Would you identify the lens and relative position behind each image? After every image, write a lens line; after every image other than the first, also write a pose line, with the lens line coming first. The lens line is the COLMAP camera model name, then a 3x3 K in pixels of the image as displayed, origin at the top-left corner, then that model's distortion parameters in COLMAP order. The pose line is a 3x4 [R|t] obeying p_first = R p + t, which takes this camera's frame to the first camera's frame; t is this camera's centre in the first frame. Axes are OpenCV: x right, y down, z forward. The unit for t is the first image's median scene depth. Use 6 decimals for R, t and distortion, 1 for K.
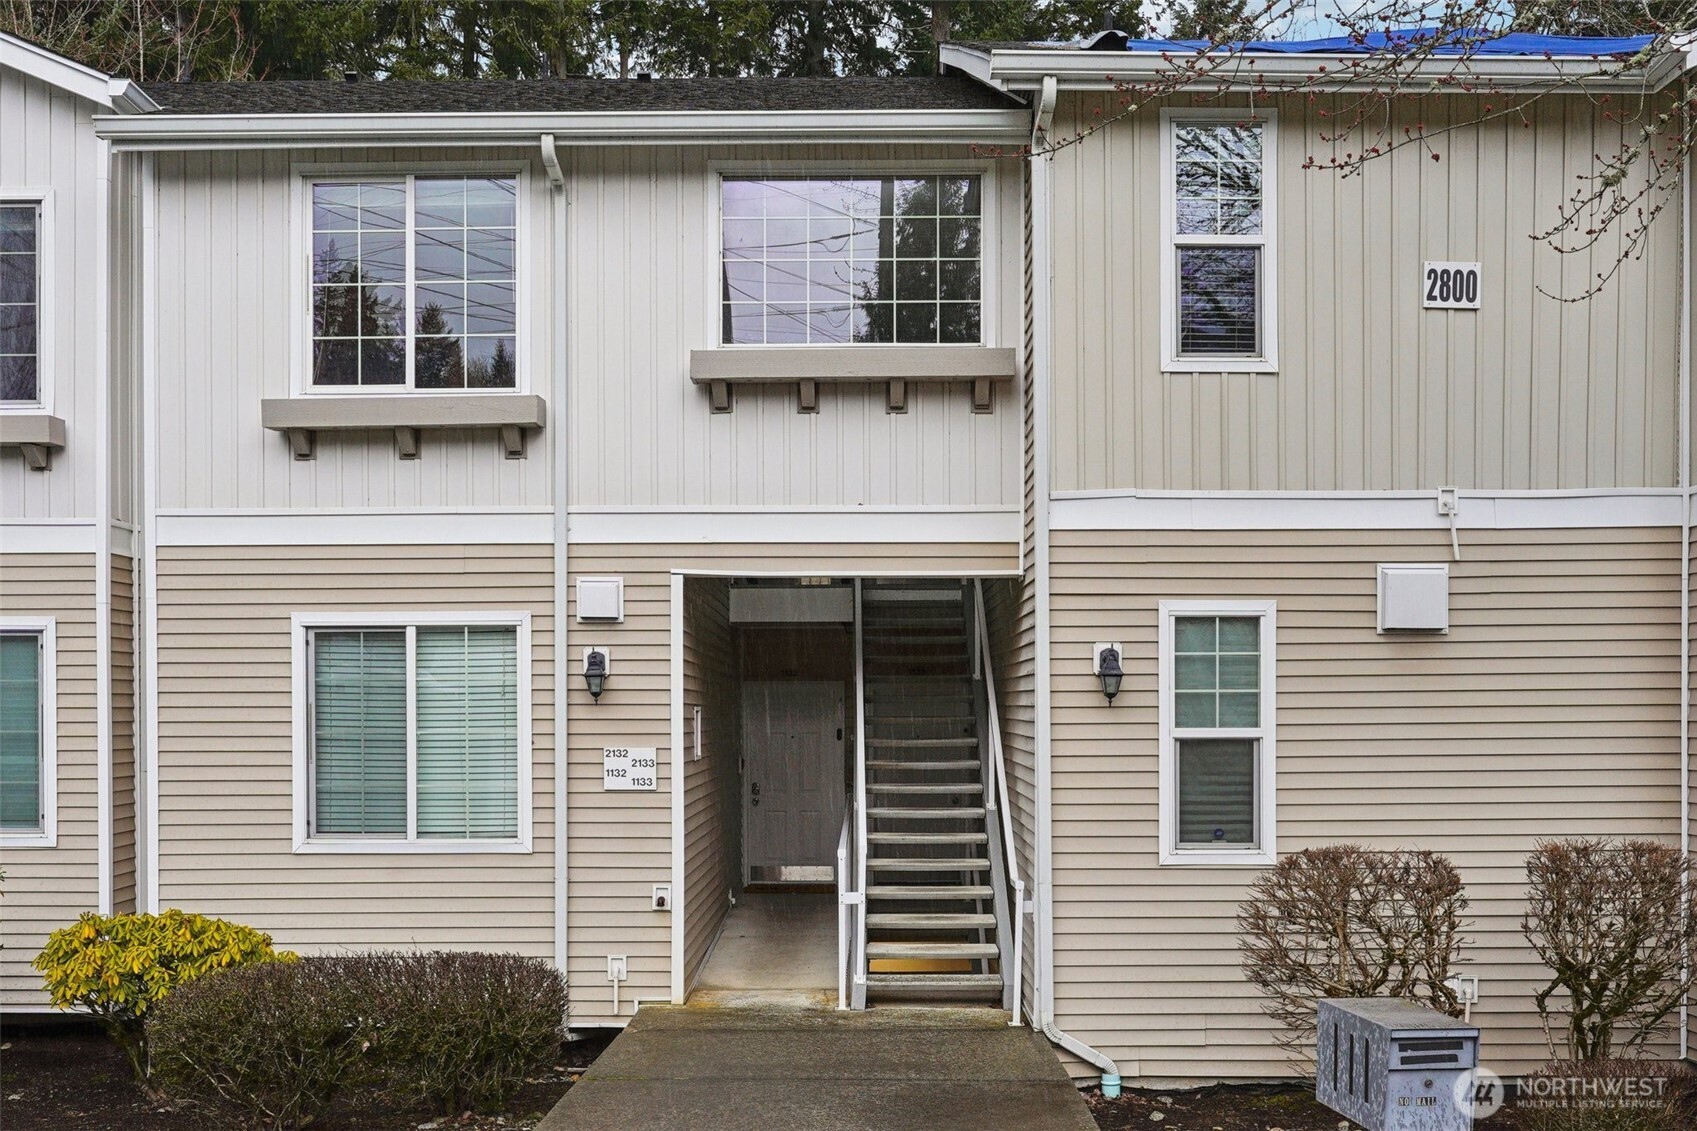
lens RADIAL K [[1626.1, 0, 848.2], [0, 1626.1, 441.2], [0, 0, 1]] dist [-0.011670, 0.002094]
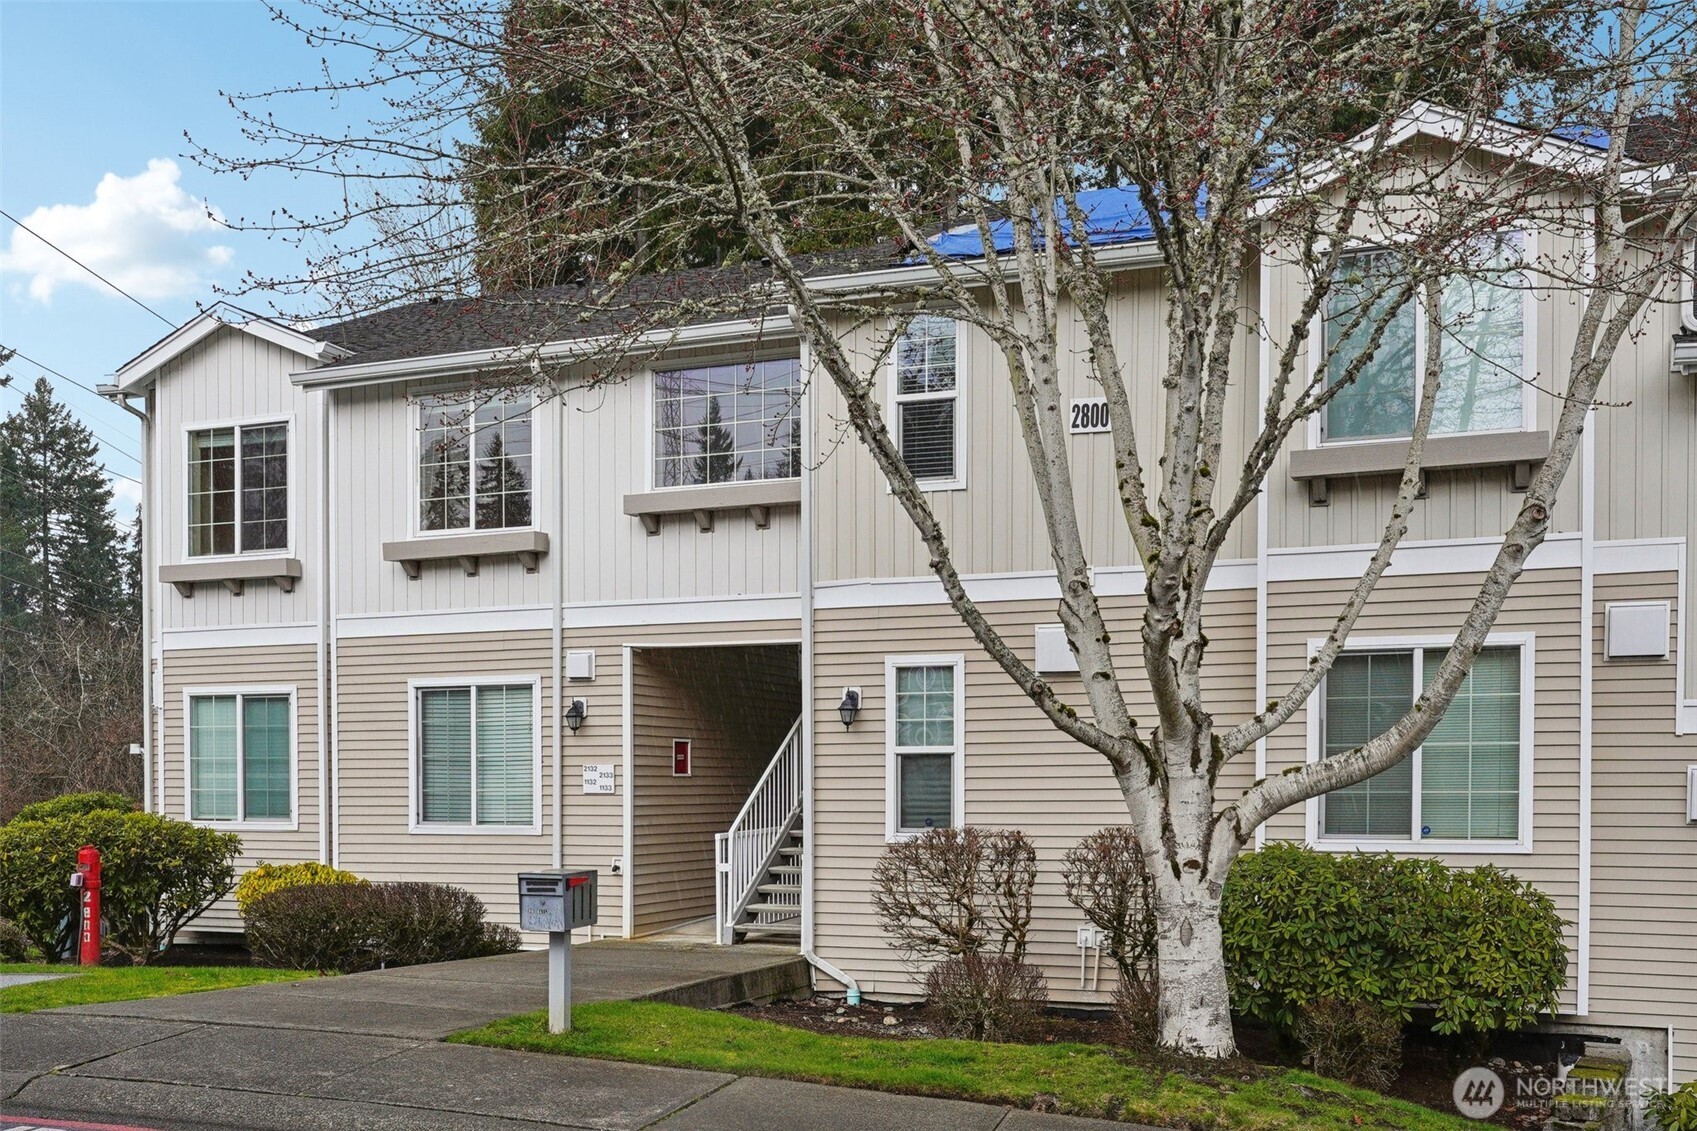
lens RADIAL K [[1626.1, 0, 848.2], [0, 1626.1, 441.2], [0, 0, 1]] dist [-0.011670, 0.002094]
pose [[0.933138, -0.074102, -0.351798, 0.617918], [0.060286, 0.996924, -0.050083, -0.018072], [0.354427, 0.025526, 0.934735, -0.312600]]
